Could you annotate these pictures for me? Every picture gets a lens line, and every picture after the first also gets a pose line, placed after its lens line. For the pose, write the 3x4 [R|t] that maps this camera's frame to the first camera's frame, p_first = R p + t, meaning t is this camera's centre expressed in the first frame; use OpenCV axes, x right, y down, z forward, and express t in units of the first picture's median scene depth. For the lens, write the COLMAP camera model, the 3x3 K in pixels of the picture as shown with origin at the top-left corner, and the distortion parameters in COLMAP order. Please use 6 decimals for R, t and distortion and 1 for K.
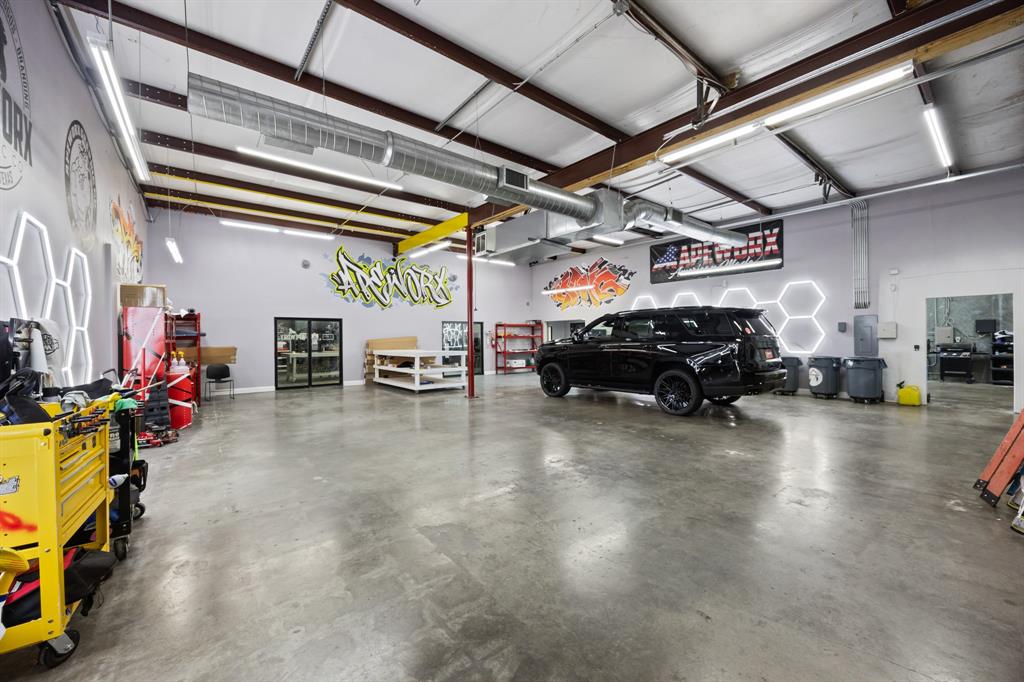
lens RADIAL K [[390.2, 0, 509.7], [0, 390.2, 340.0], [0, 0, 1]] dist [-0.001543, 0.000219]
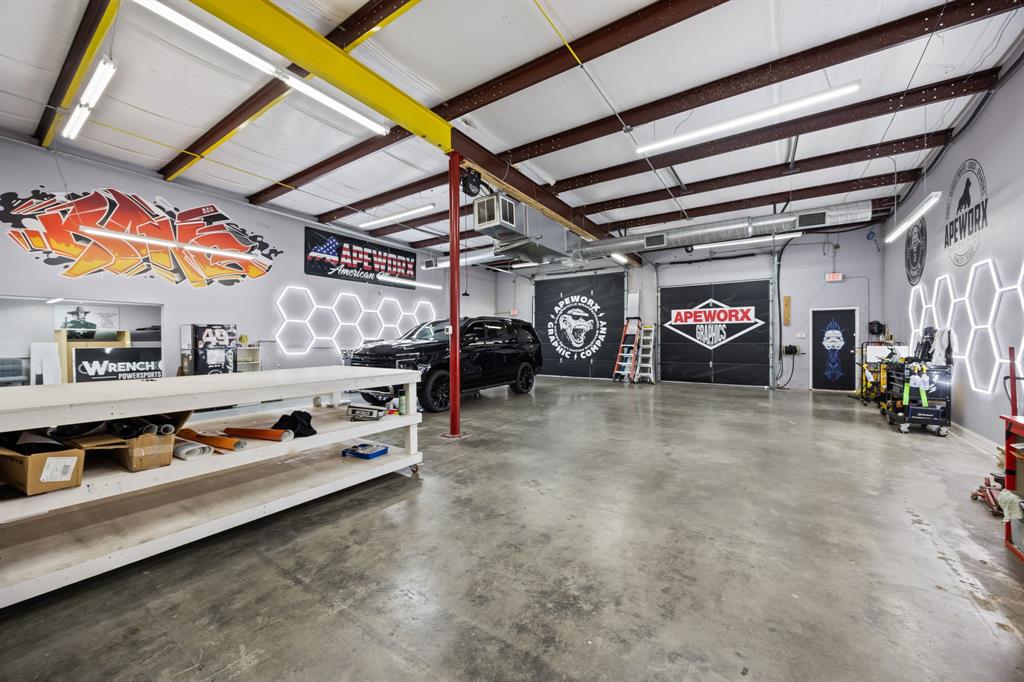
lens RADIAL K [[390.2, 0, 508.4], [0, 390.2, 341.1], [0, 0, 1]] dist [-0.001543, 0.000219]
pose [[-0.299278, 0.003209, 0.954161, -0.575082], [0.005685, 0.999983, -0.001580, -0.000583], [-0.954149, 0.004952, -0.299291, 0.908283]]
